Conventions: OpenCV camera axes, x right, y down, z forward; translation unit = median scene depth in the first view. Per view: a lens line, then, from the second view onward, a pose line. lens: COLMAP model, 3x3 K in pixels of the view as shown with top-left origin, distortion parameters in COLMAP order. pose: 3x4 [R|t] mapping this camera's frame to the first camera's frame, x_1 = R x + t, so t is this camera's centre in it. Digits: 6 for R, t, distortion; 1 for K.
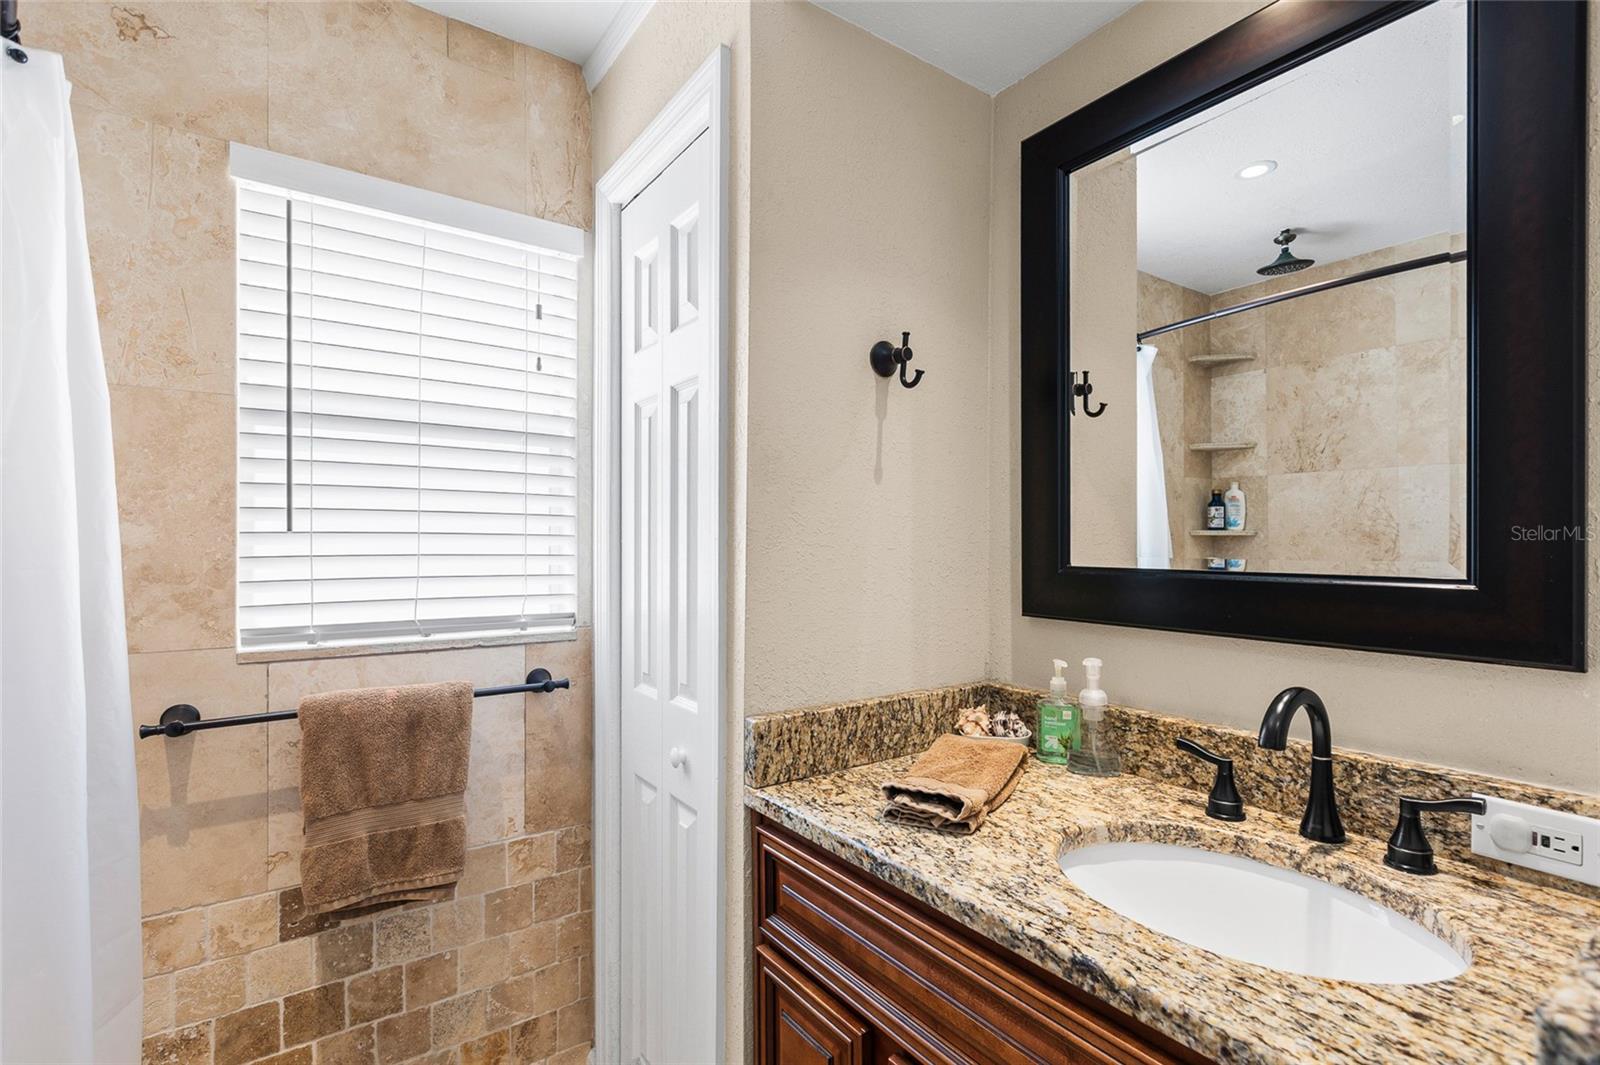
lens RADIAL K [[724.2, 0, 797.9], [0, 724.2, 545.3], [0, 0, 1]] dist [0.004331, -0.001493]
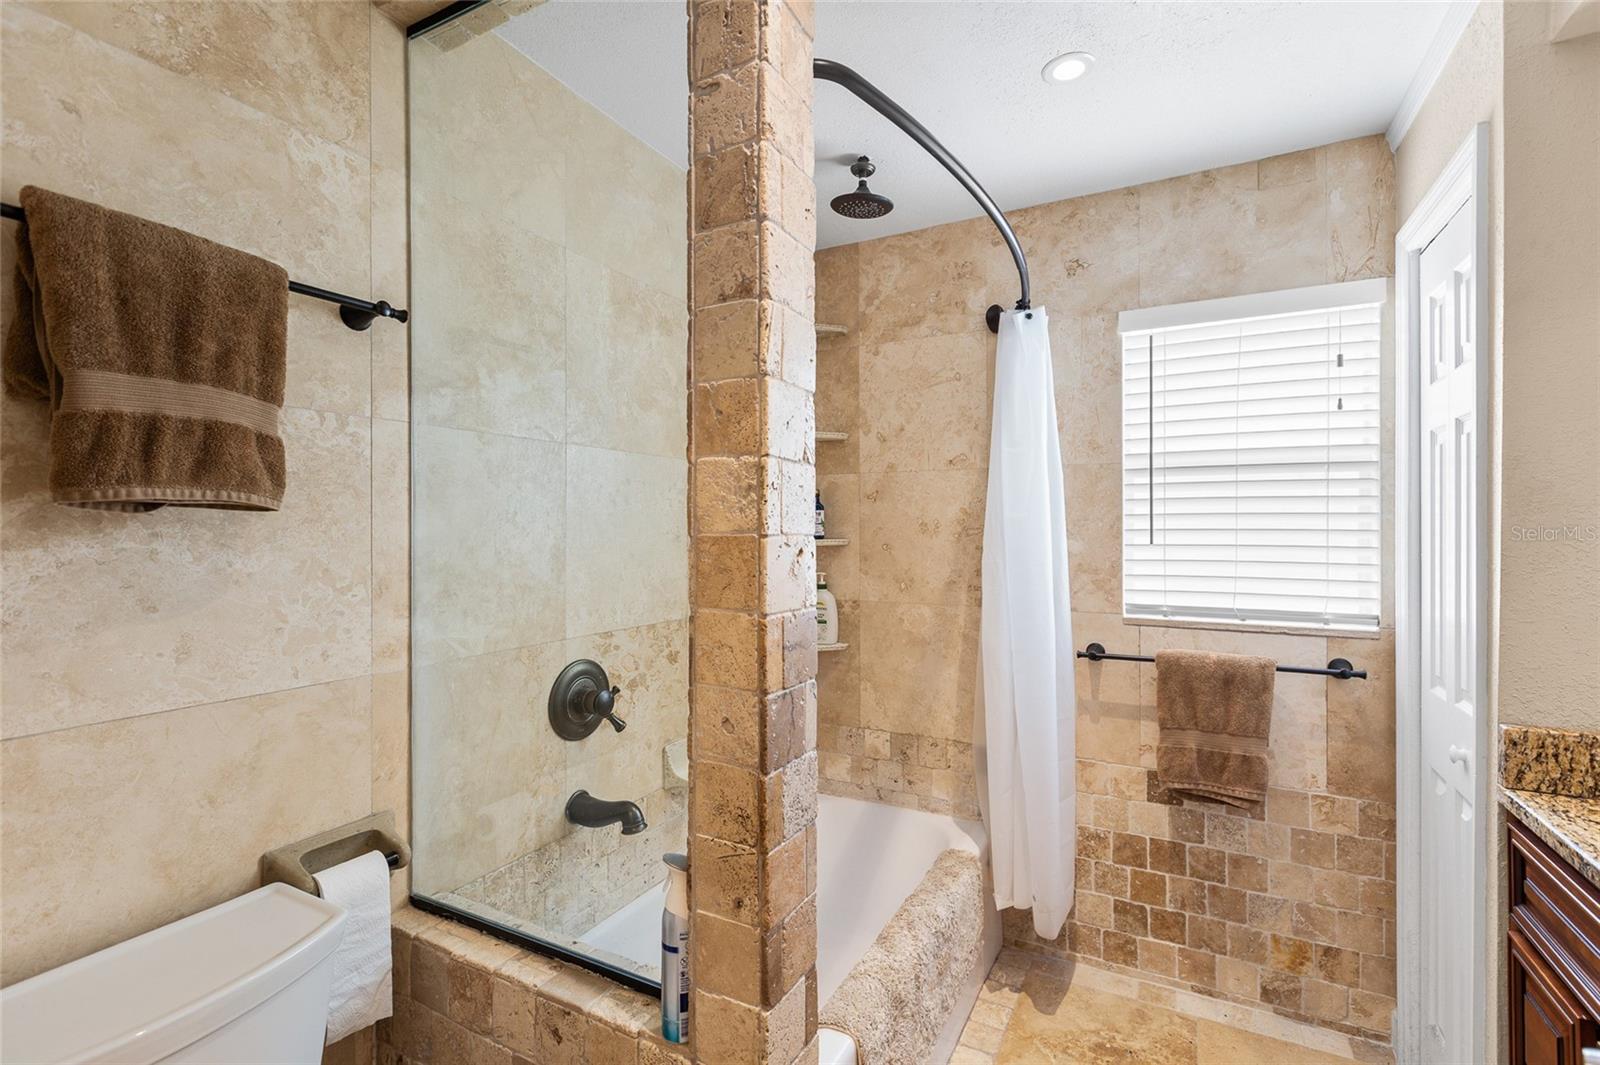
lens RADIAL K [[724.2, 0, 800.6], [0, 724.2, 532.5], [0, 0, 1]] dist [0.004331, -0.001493]
pose [[0.436943, 0.001991, -0.899487, 0.388484], [0.003682, 0.999985, 0.004002, -0.054230], [0.899482, -0.005061, 0.436929, -0.381197]]
